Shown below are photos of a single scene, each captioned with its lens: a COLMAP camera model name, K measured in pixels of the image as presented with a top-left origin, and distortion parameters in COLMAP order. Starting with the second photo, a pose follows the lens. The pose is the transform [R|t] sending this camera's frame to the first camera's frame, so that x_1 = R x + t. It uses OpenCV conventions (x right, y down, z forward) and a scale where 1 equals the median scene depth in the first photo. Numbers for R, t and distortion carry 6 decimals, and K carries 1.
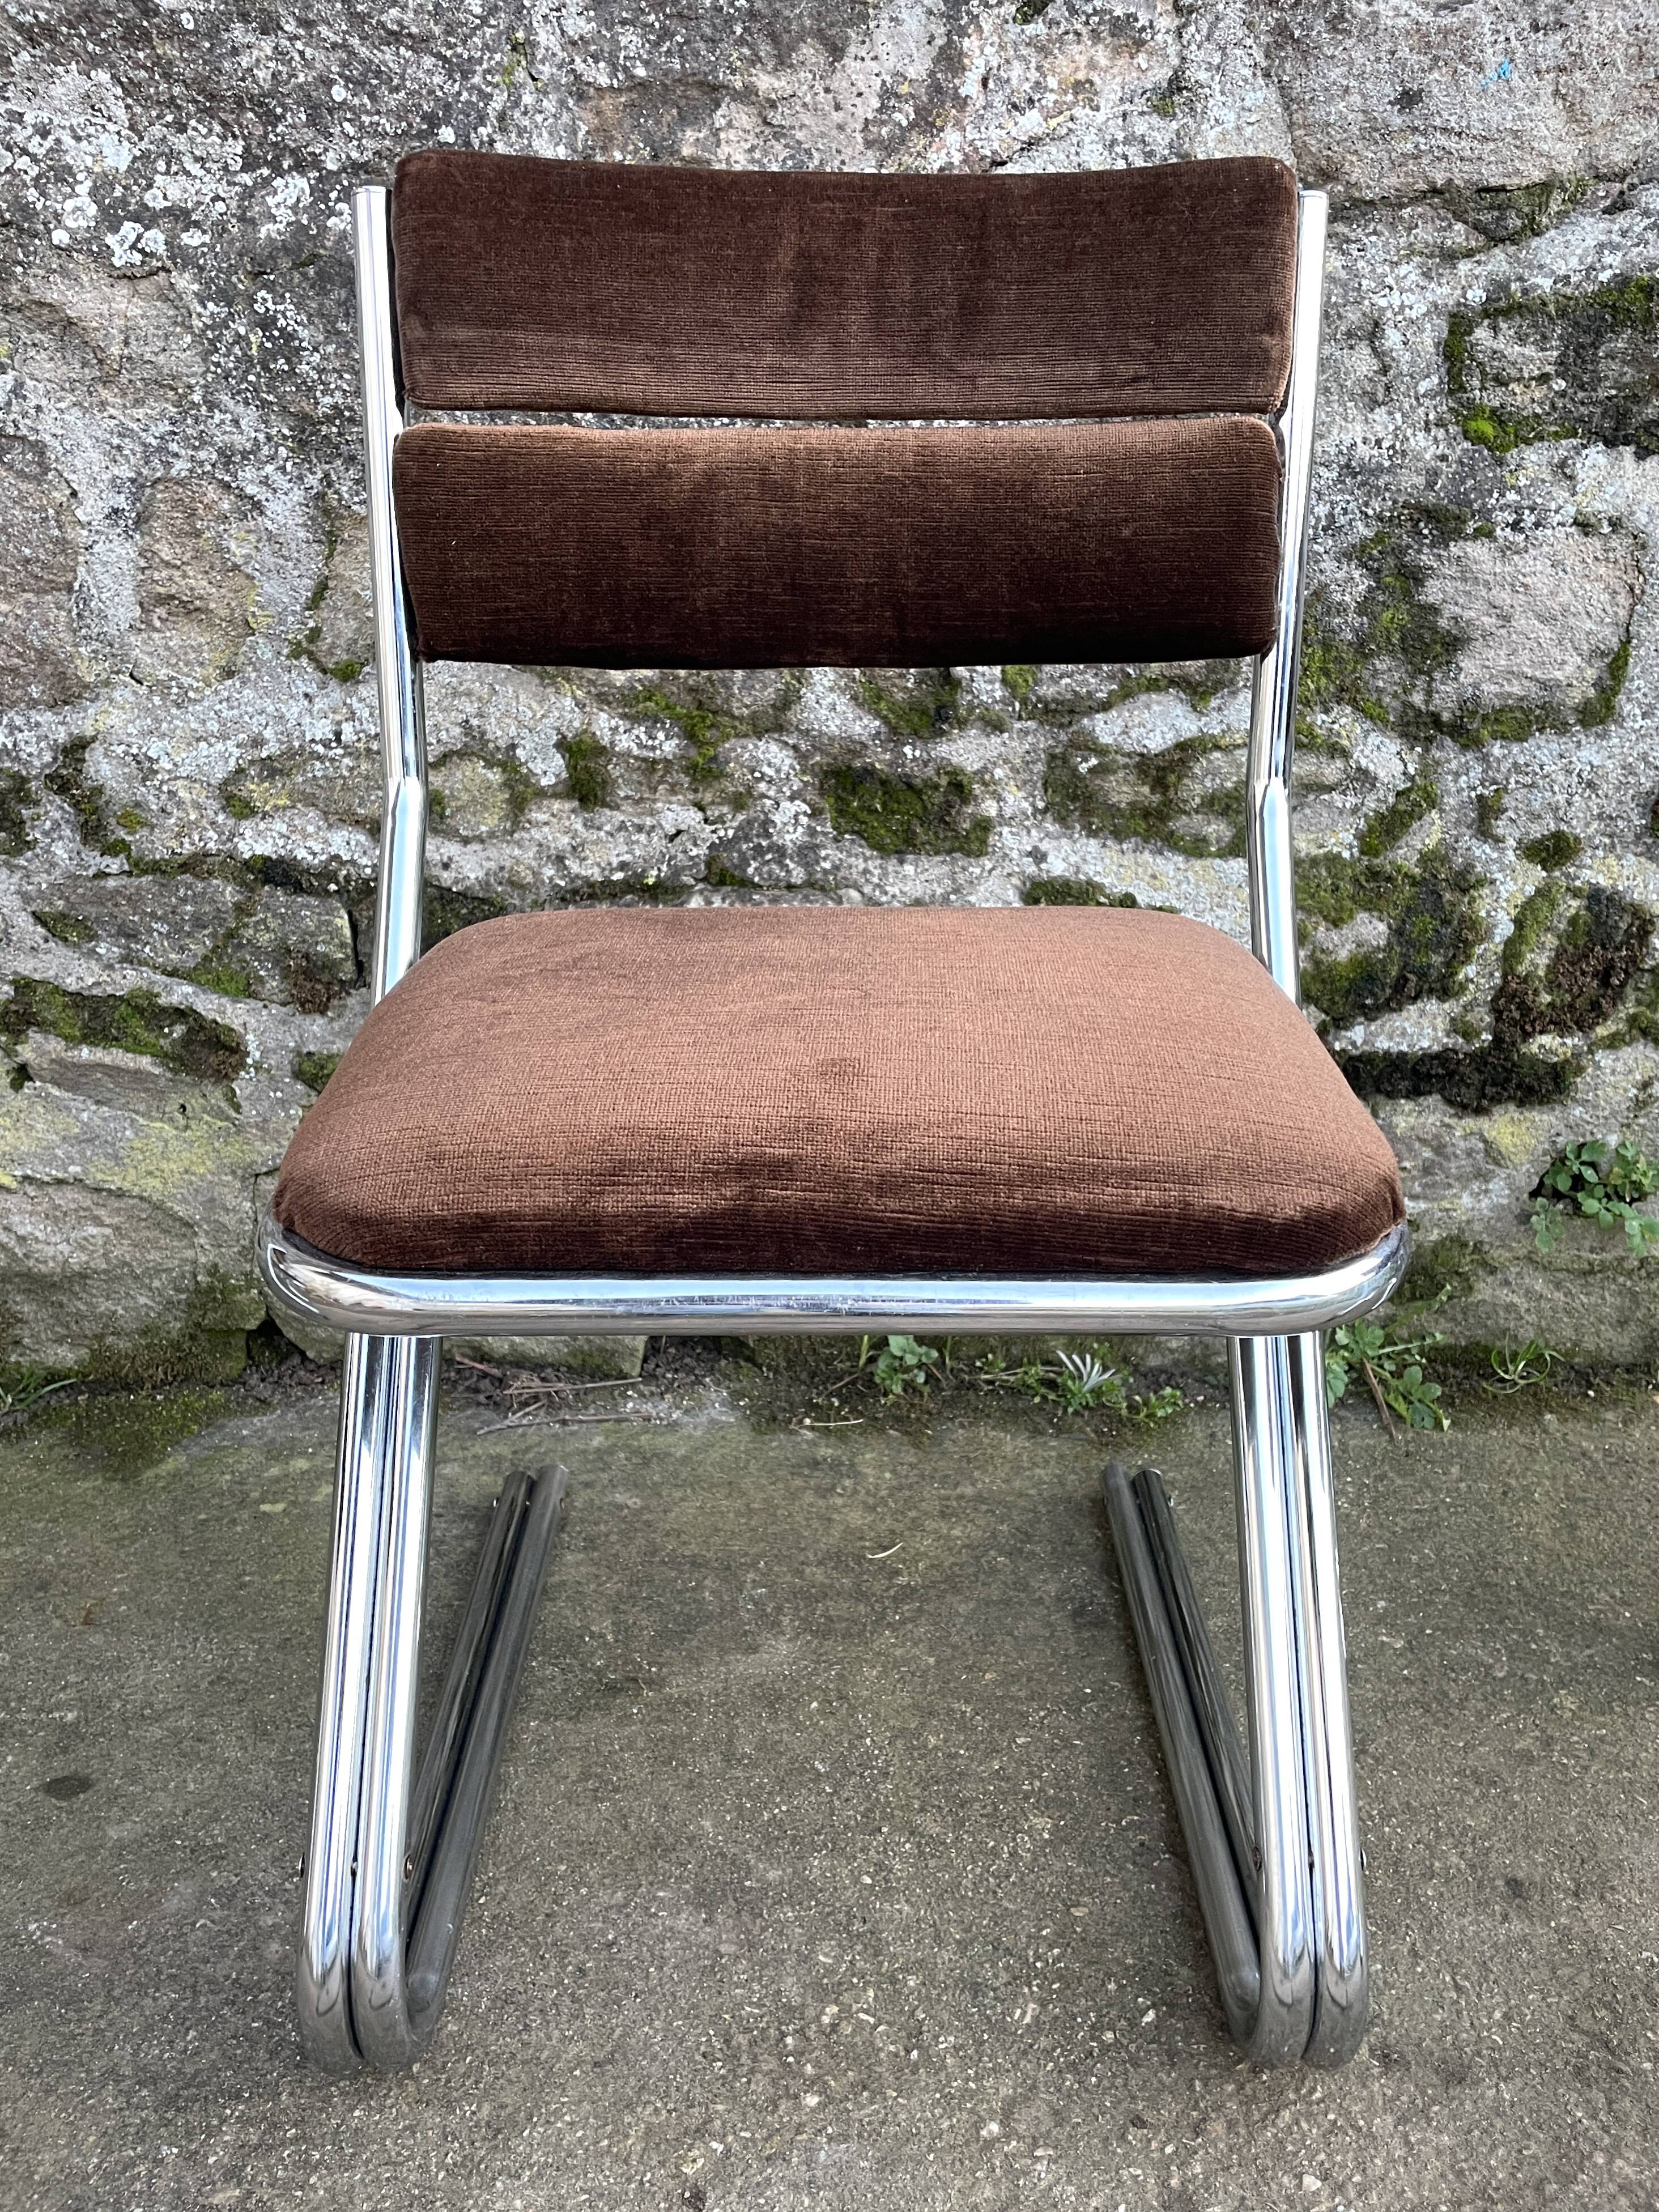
lens RADIAL K [[1709.0, 0, 861.1], [0, 1709.0, 1123.4], [0, 0, 1]] dist [0.086932, -0.115198]
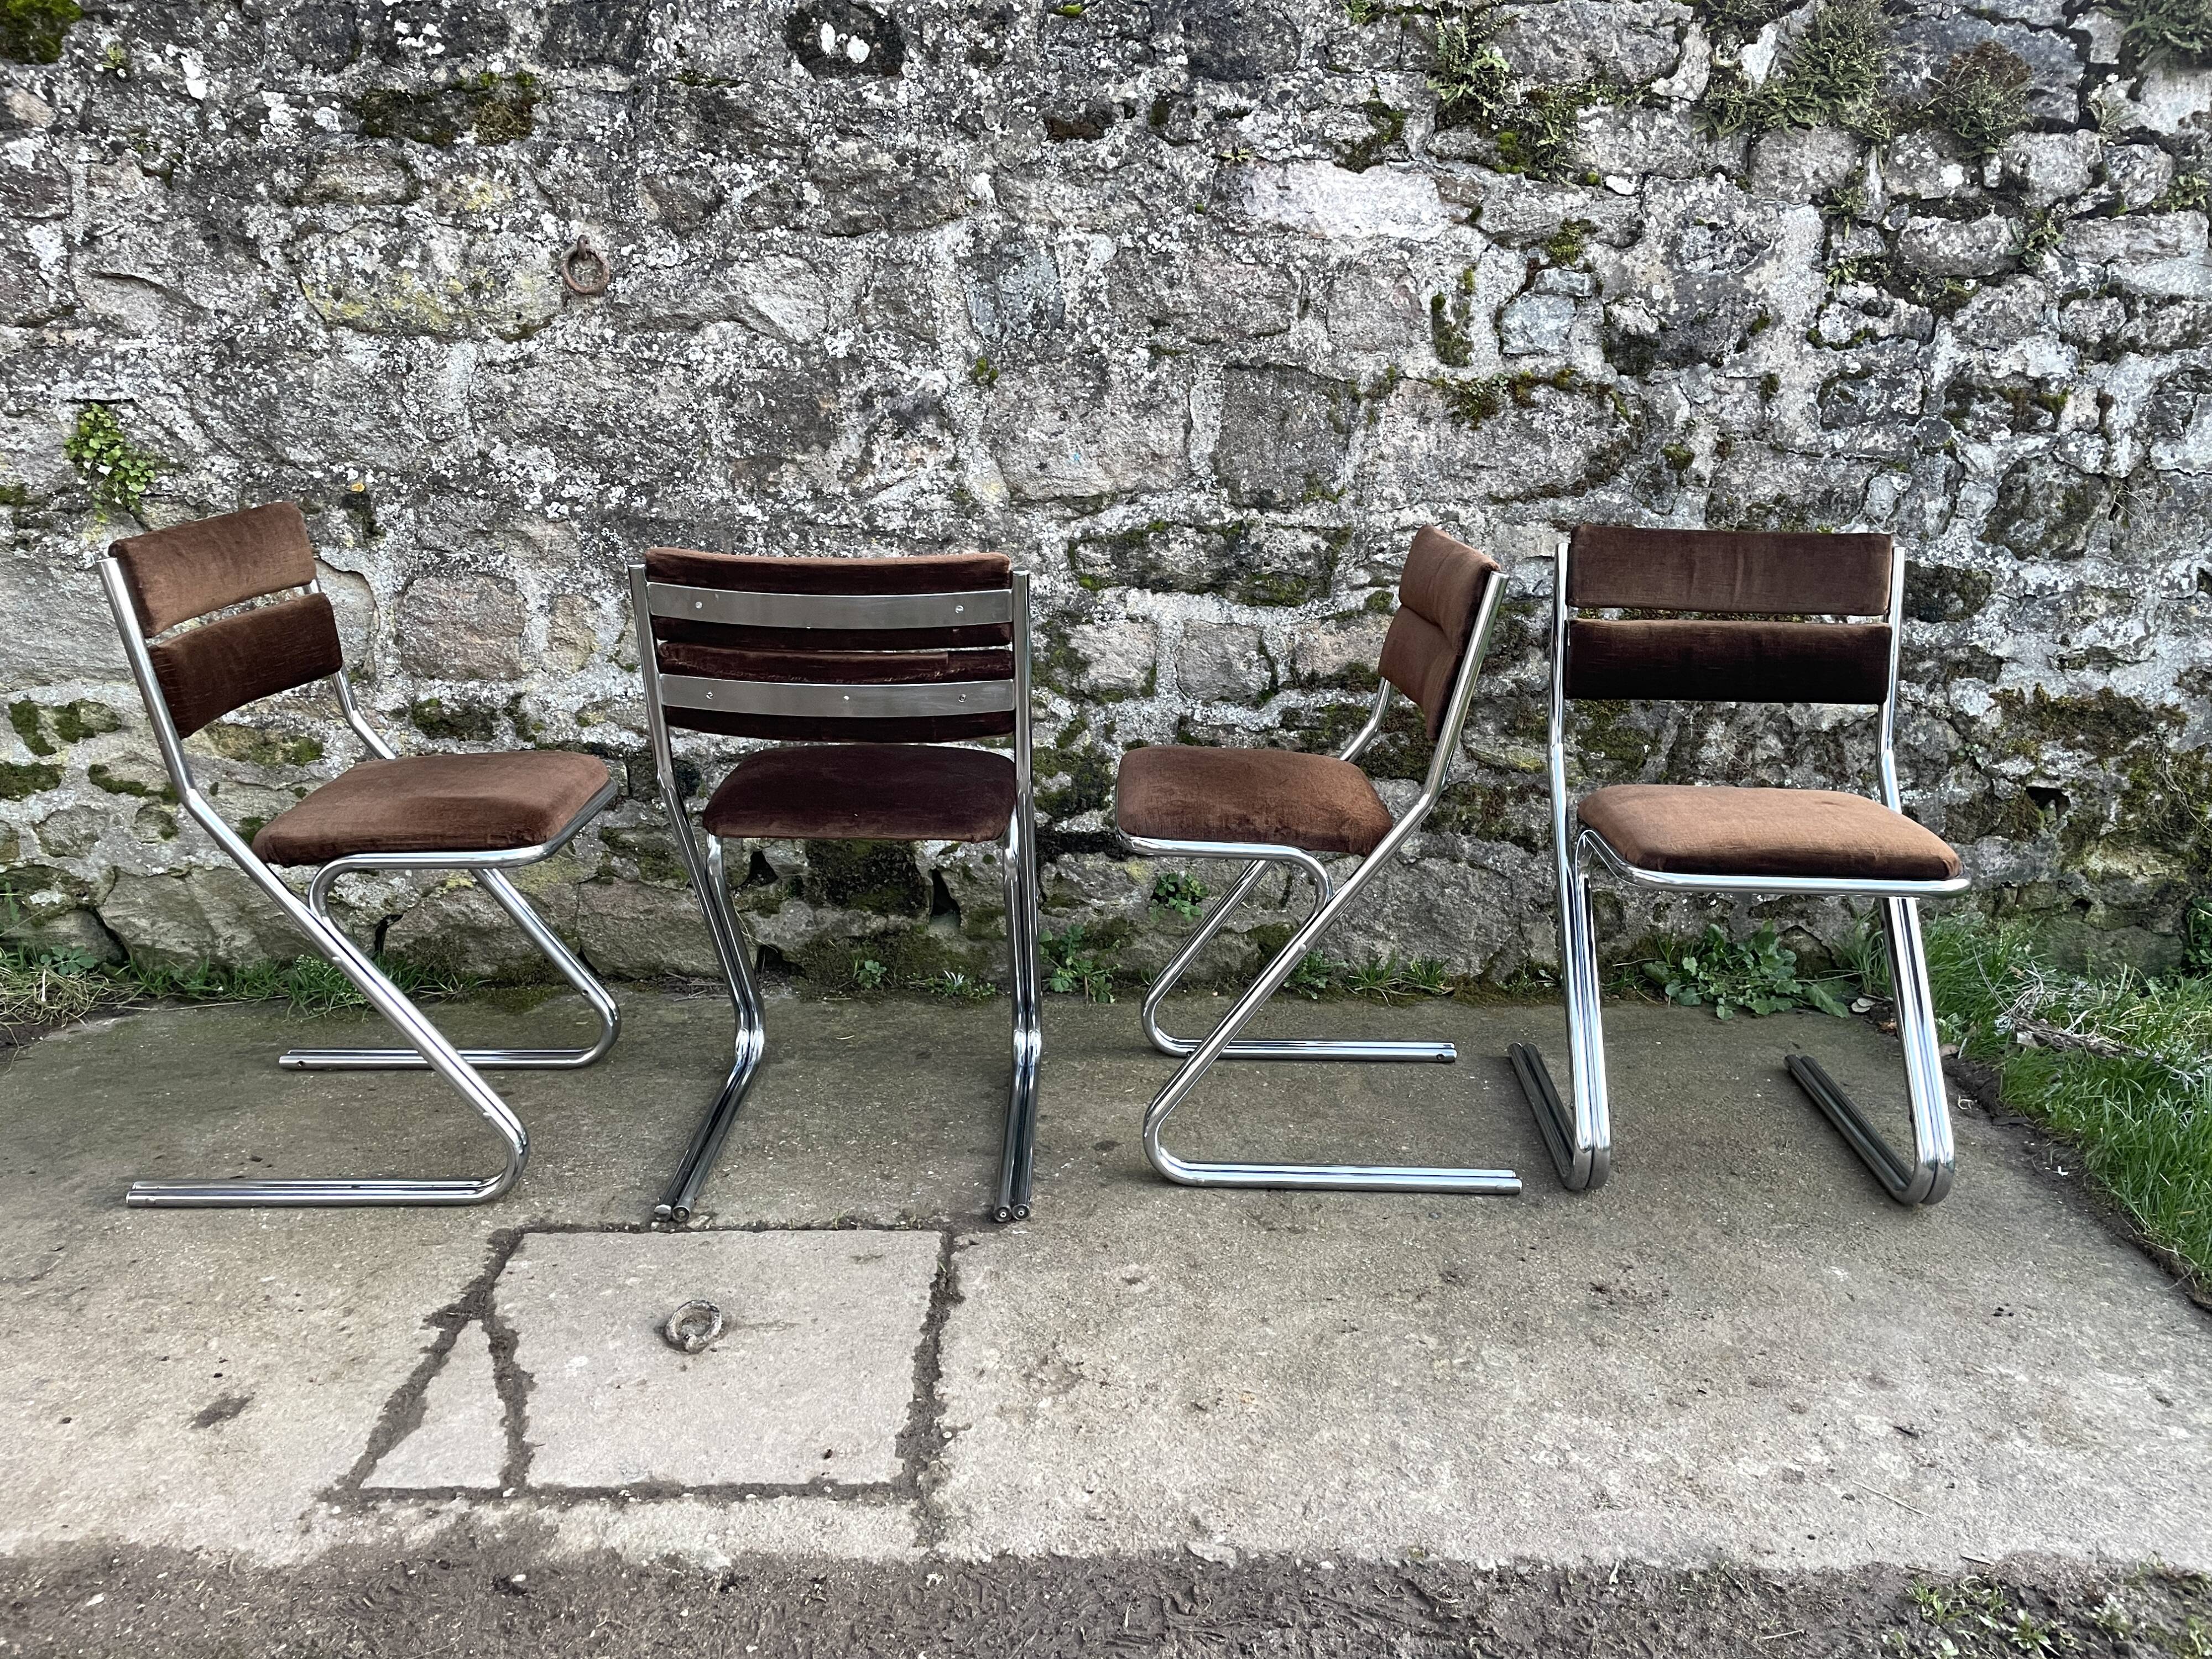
lens RADIAL K [[1655.2, 0, 1124.1], [0, 1655.2, 838.3], [0, 0, 1]] dist [0.083309, -0.107610]
pose [[0.999881, 0.010337, 0.011489, 0.370548], [-0.008952, 0.993359, -0.114706, 0.239097], [-0.012598, 0.114590, 0.993333, -1.306515]]
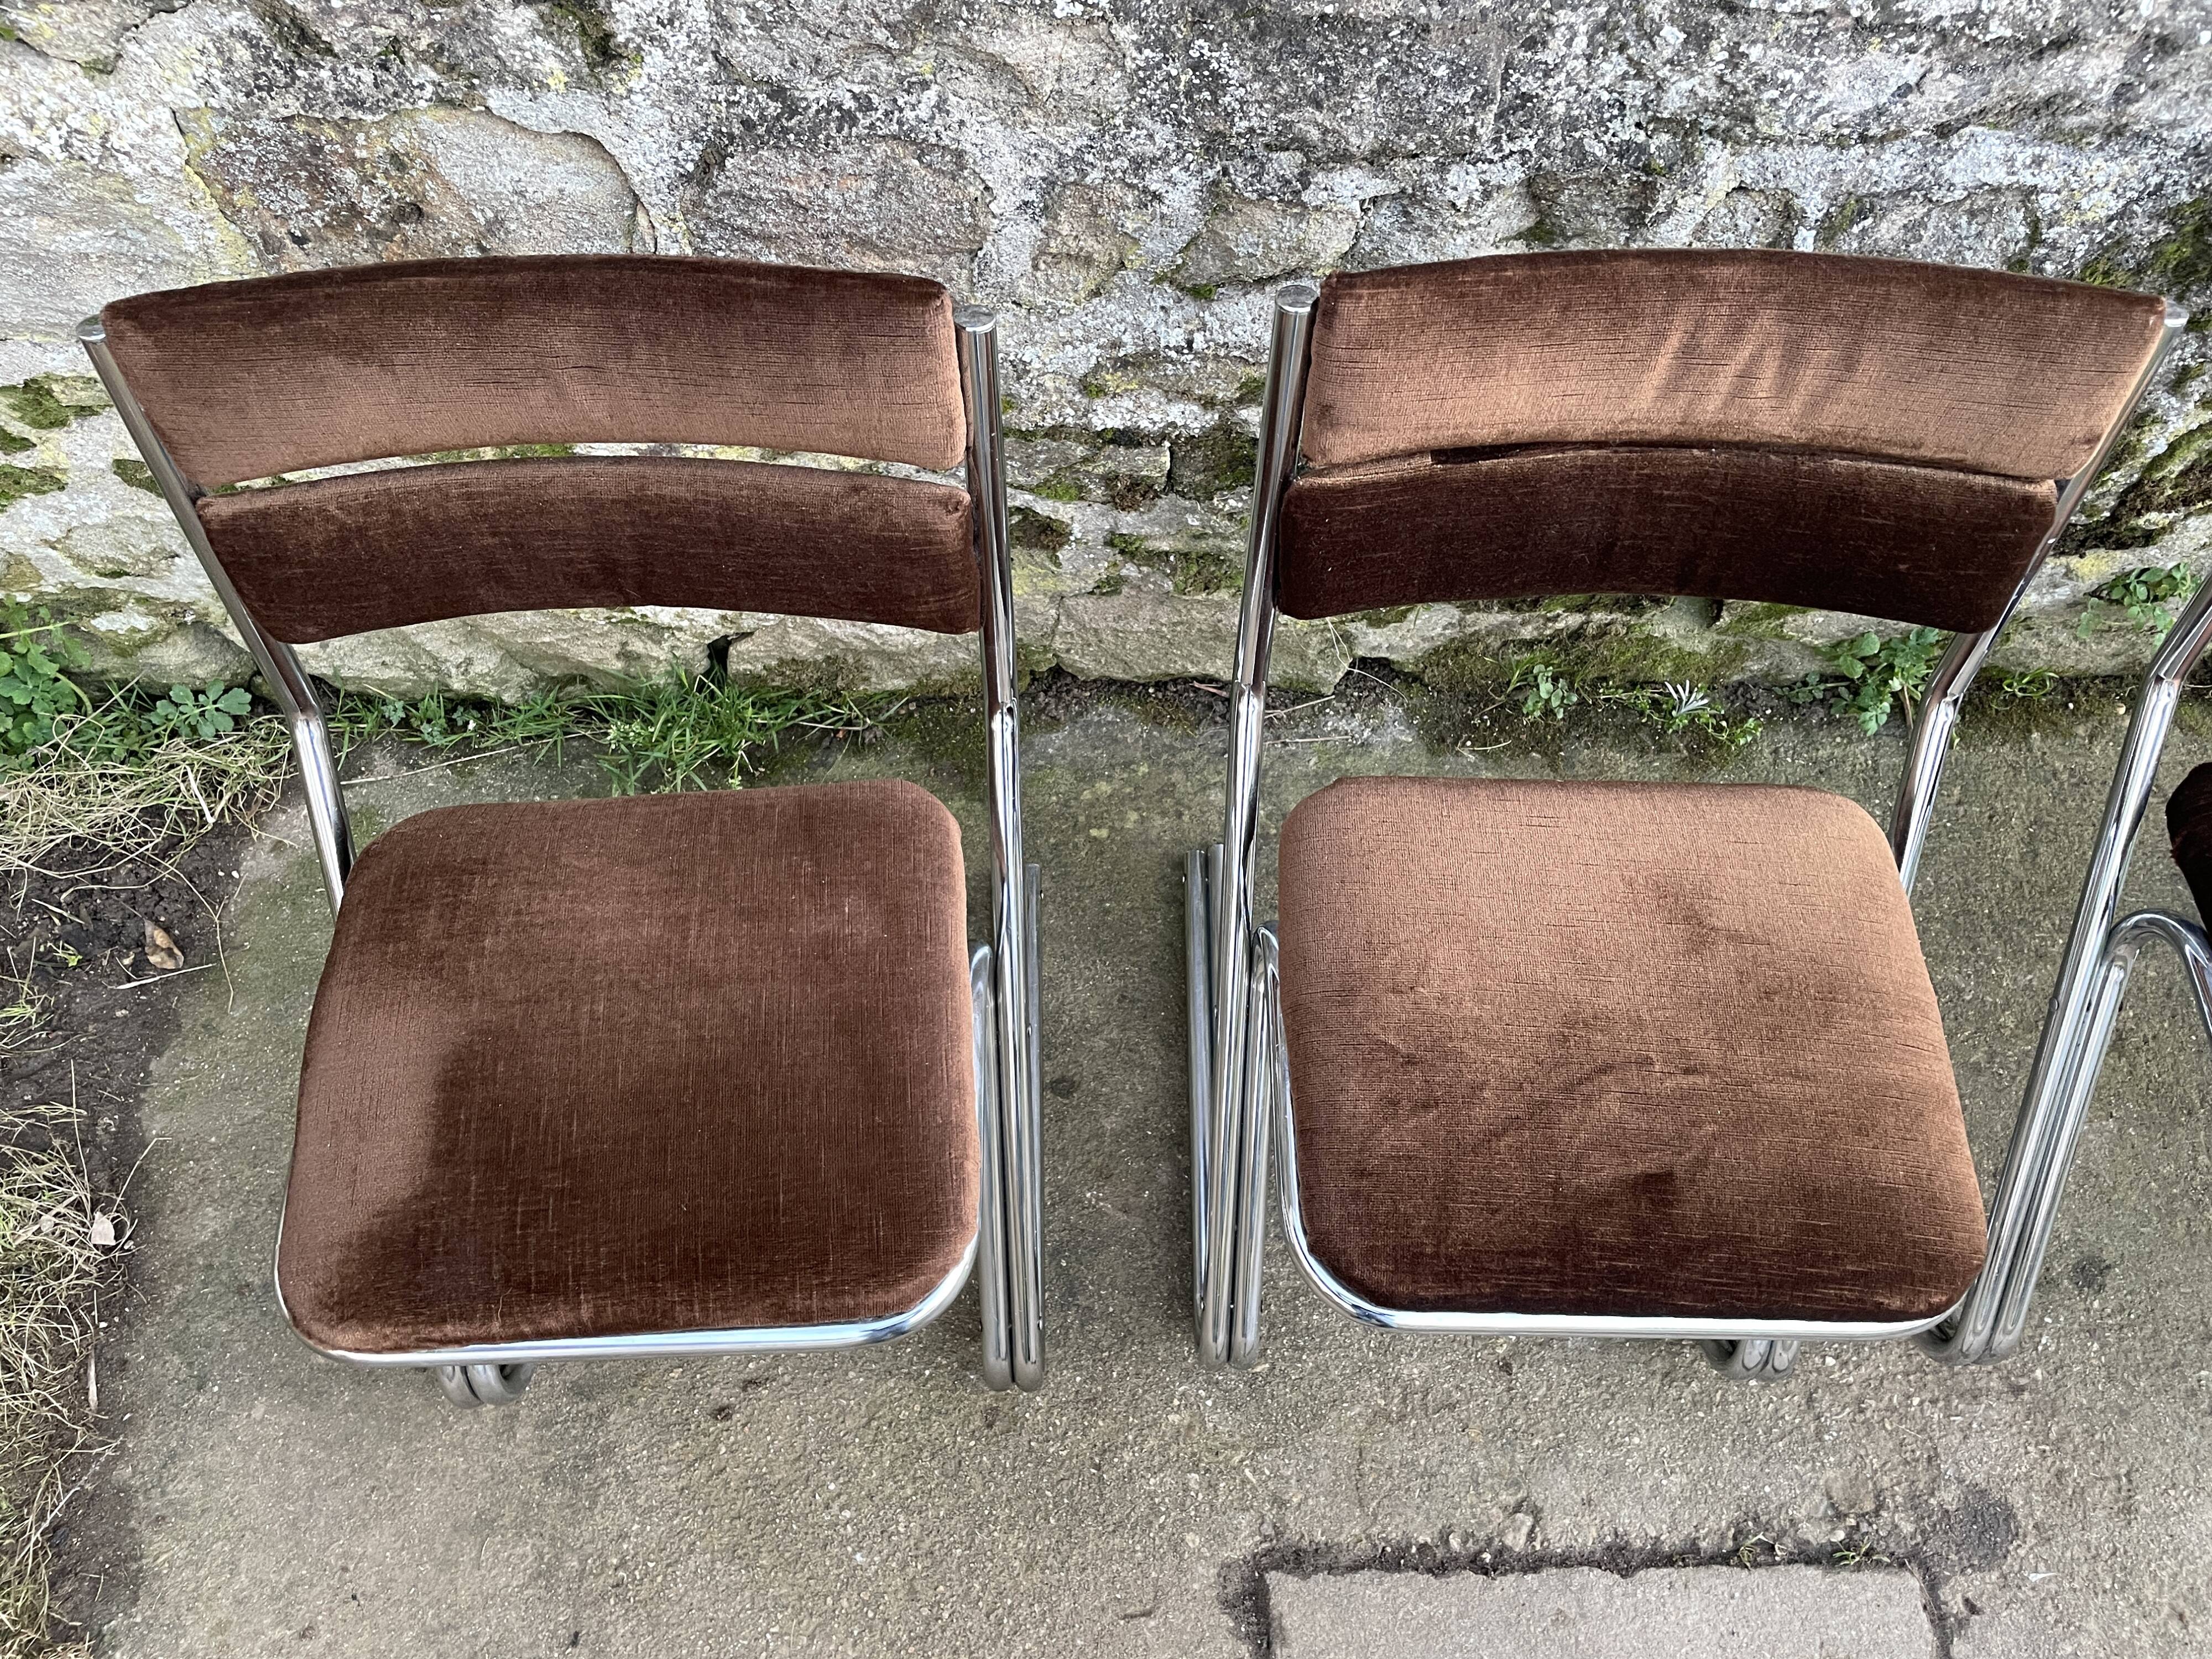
lens RADIAL K [[1655.2, 0, 1102.9], [0, 1655.2, 816.5], [0, 0, 1]] dist [0.083309, -0.107610]
pose [[0.999973, 0.003044, 0.006731, -0.365283], [-0.006606, 0.776269, 0.630367, -0.666783], [-0.003306, -0.630394, 0.776268, -0.033338]]
